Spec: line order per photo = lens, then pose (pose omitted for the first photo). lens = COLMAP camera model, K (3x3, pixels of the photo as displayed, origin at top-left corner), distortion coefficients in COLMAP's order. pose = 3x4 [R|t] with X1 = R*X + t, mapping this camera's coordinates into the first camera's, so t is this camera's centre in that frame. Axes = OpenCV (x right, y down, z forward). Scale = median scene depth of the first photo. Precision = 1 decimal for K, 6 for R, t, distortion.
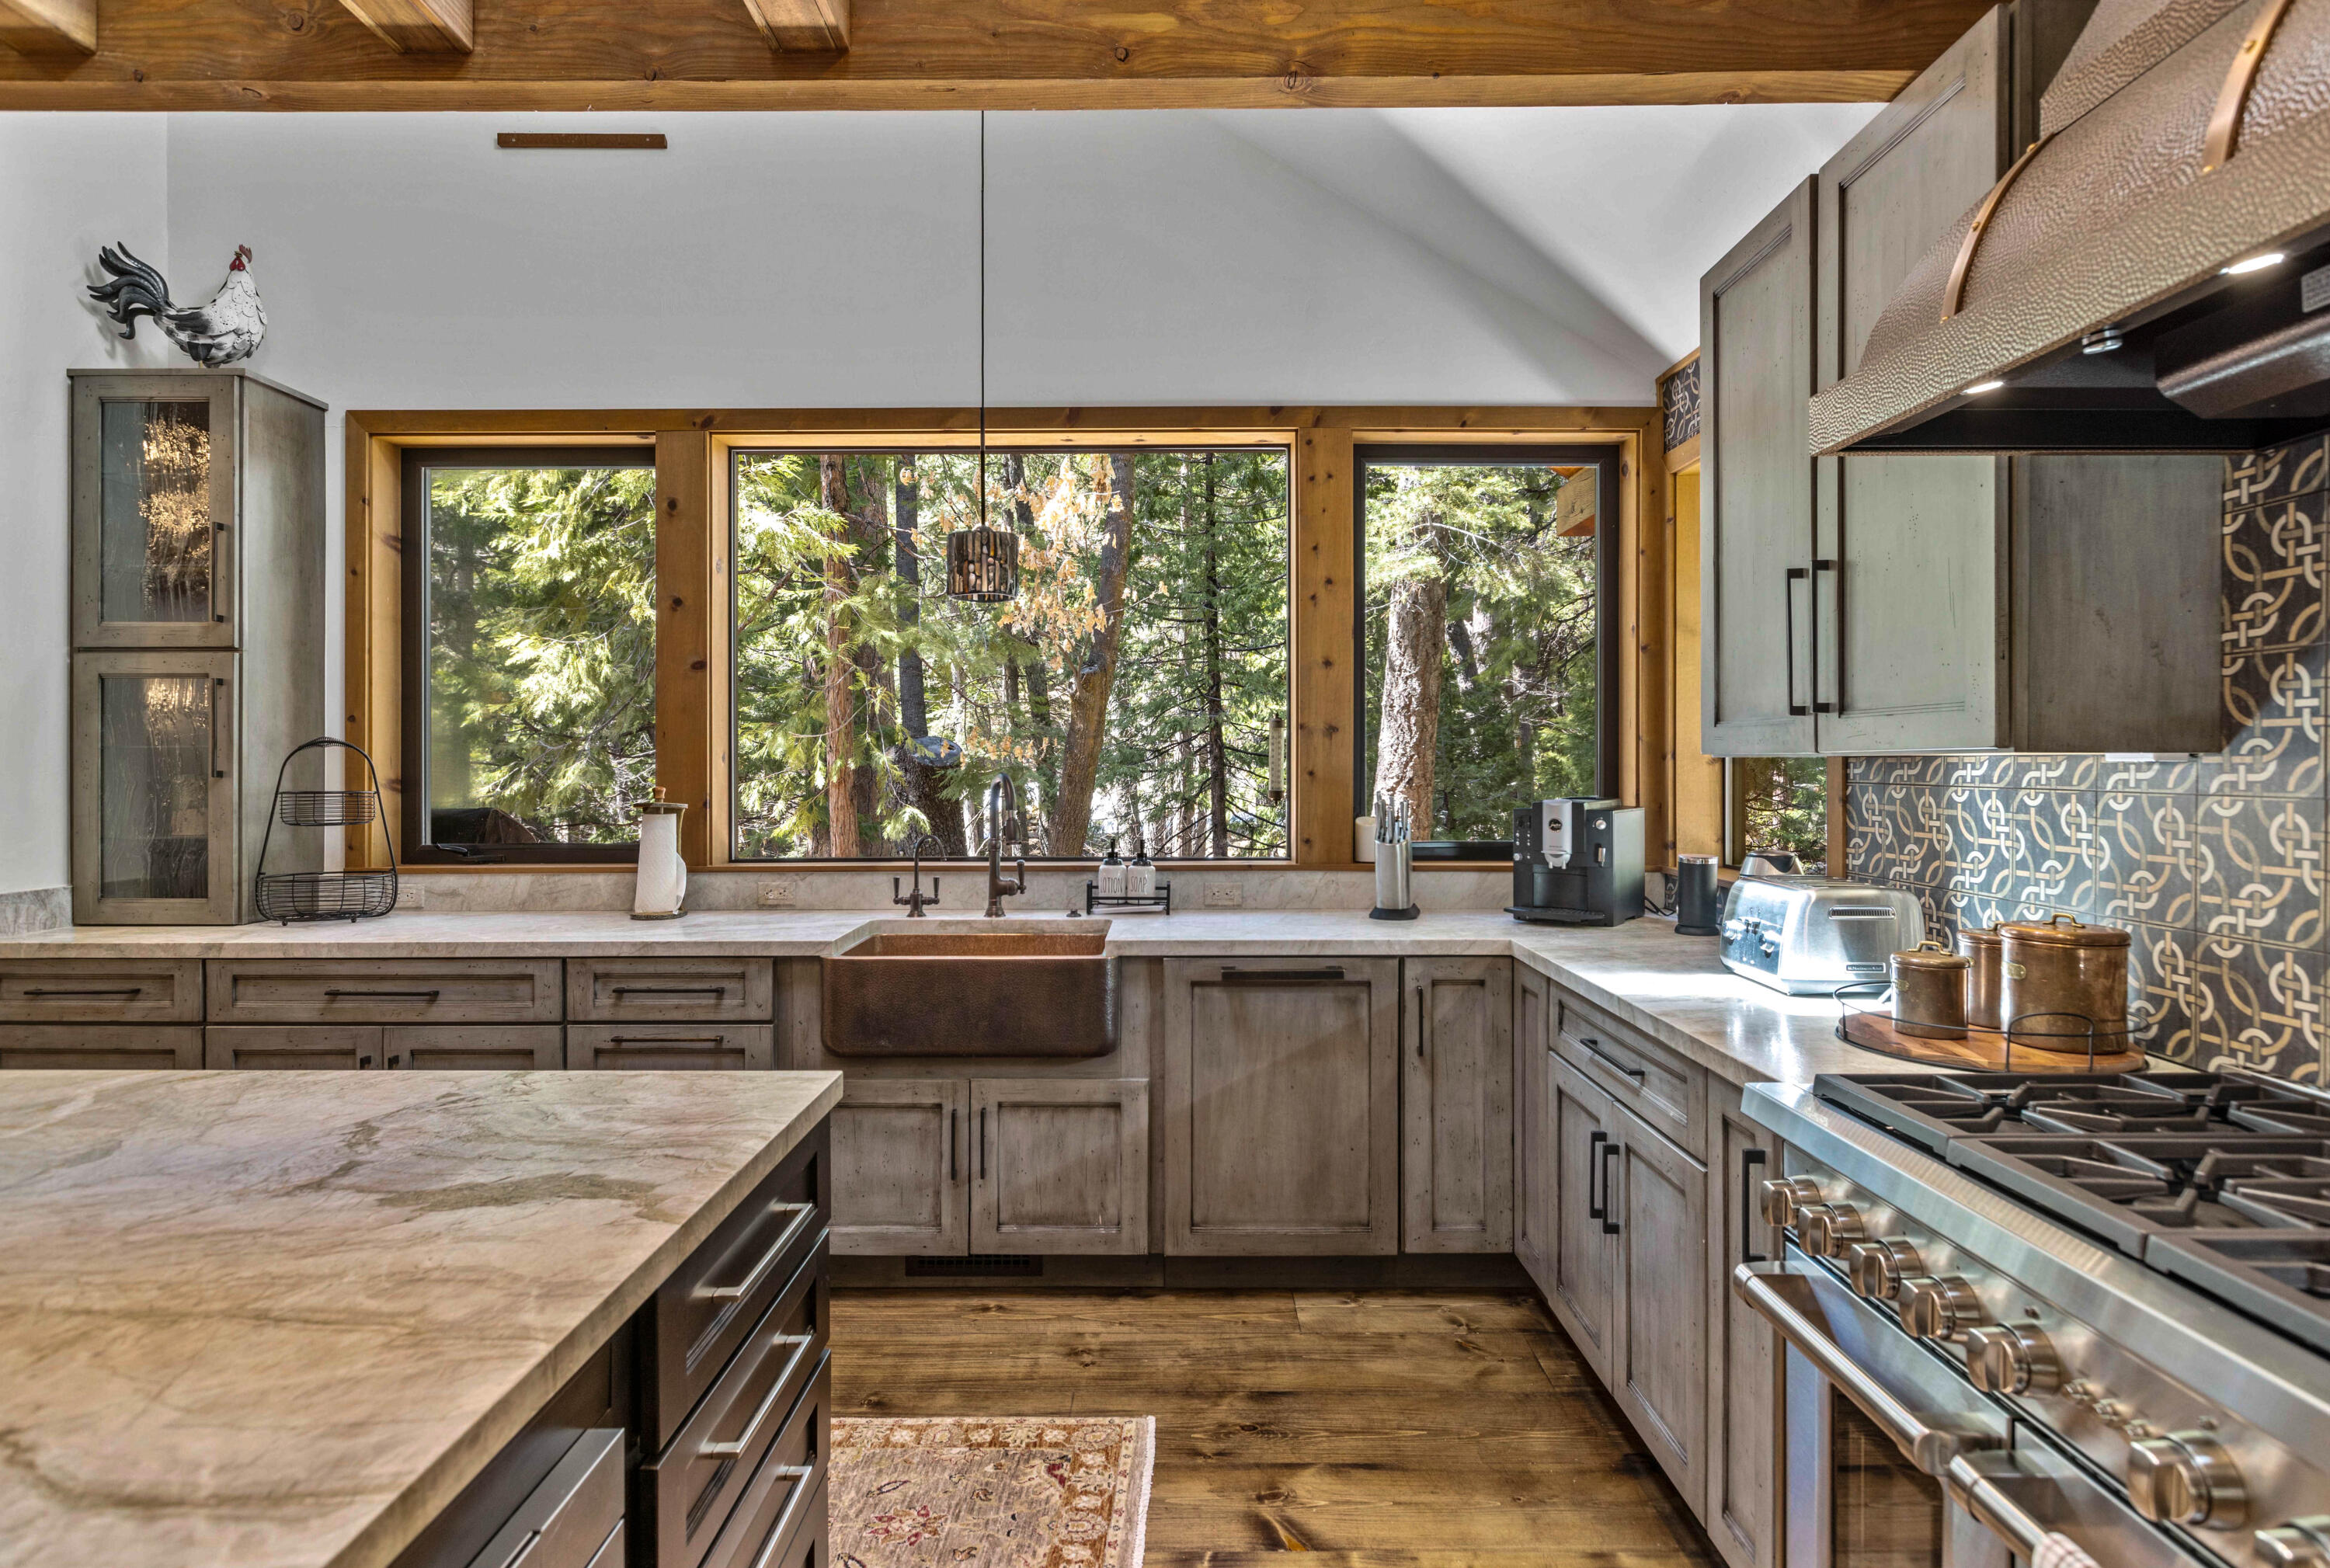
lens RADIAL K [[1222.5, 0, 1158.2], [0, 1222.5, 762.2], [0, 0, 1]] dist [-0.004379, 0.000191]
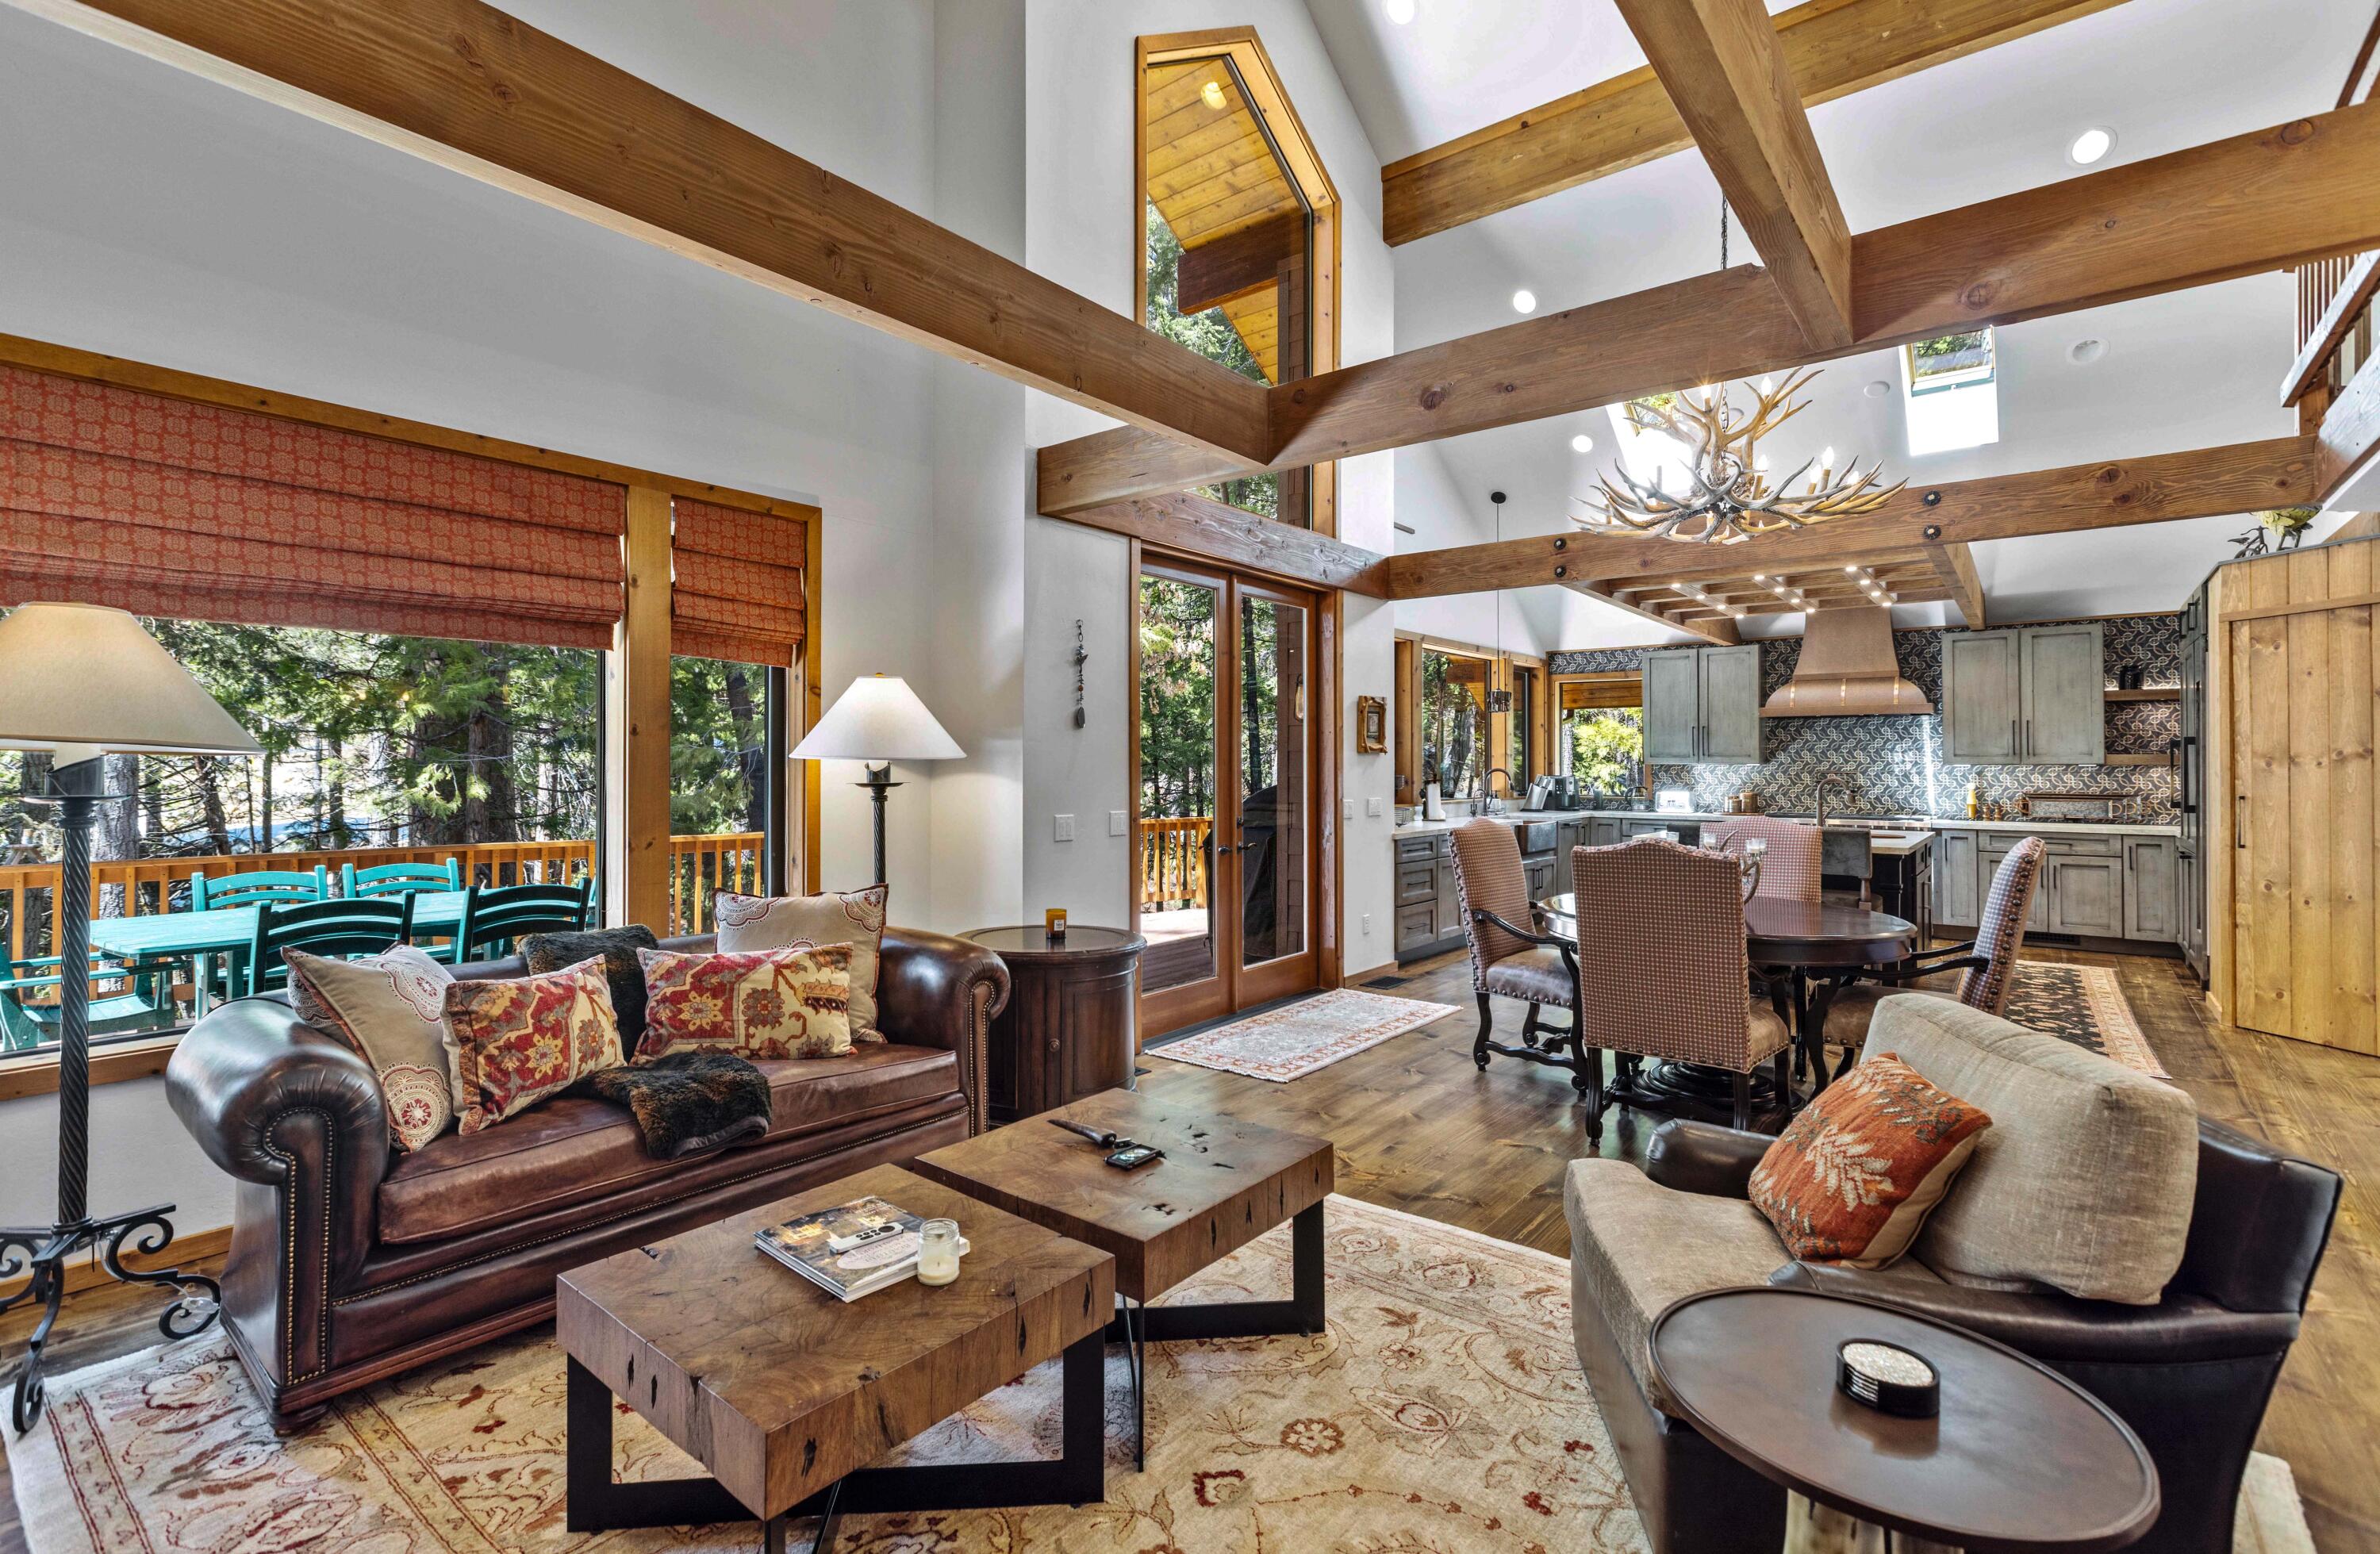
lens RADIAL K [[1107.3, 0, 1137.8], [0, 1107.3, 747.1], [0, 0, 1]] dist [0.002528, -0.002824]
pose [[0.636272, 0.014108, 0.771336, -3.121428], [-0.002080, 0.999861, -0.016572, 0.003733], [-0.771462, 0.008940, 0.636212, -0.087250]]
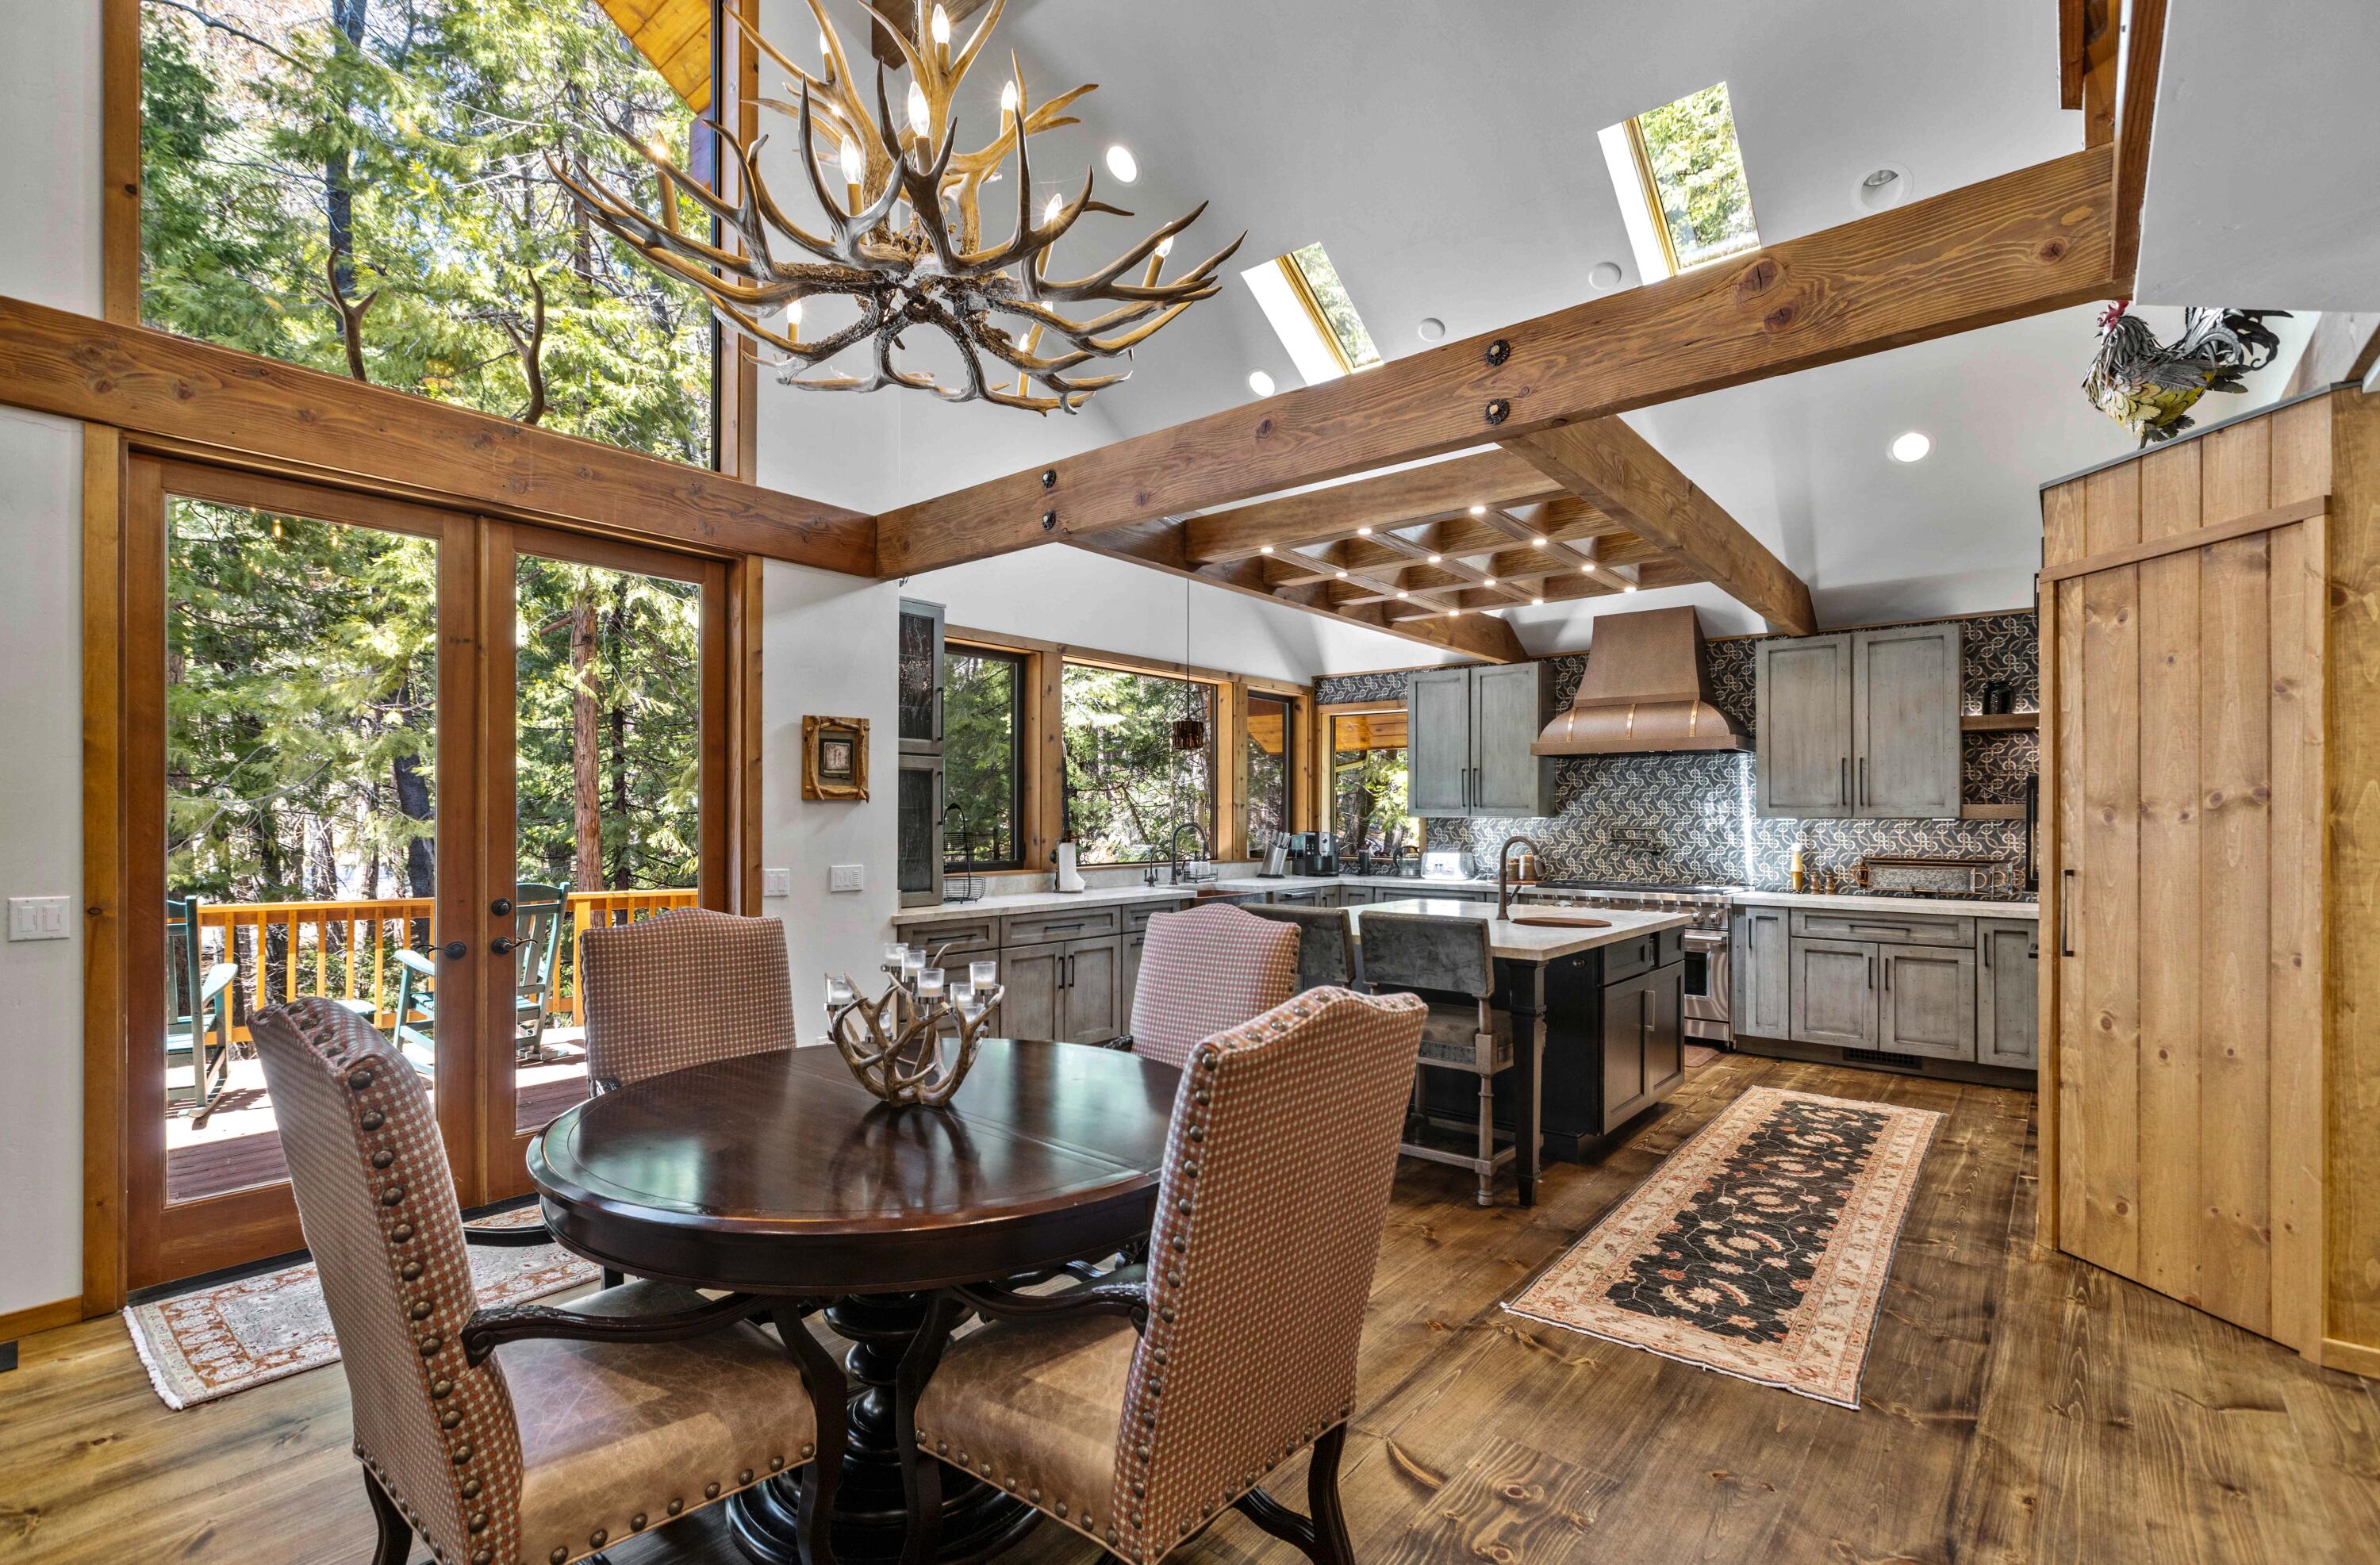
lens RADIAL K [[1104.4, 0, 1138.5], [0, 1104.4, 810.7], [0, 0, 1]] dist [0.003727, -0.001810]
pose [[0.646264, 0.008219, 0.763070, -1.990527], [-0.003270, 0.999963, -0.008001, 0.003352], [-0.763107, 0.002675, 0.646267, -0.334440]]
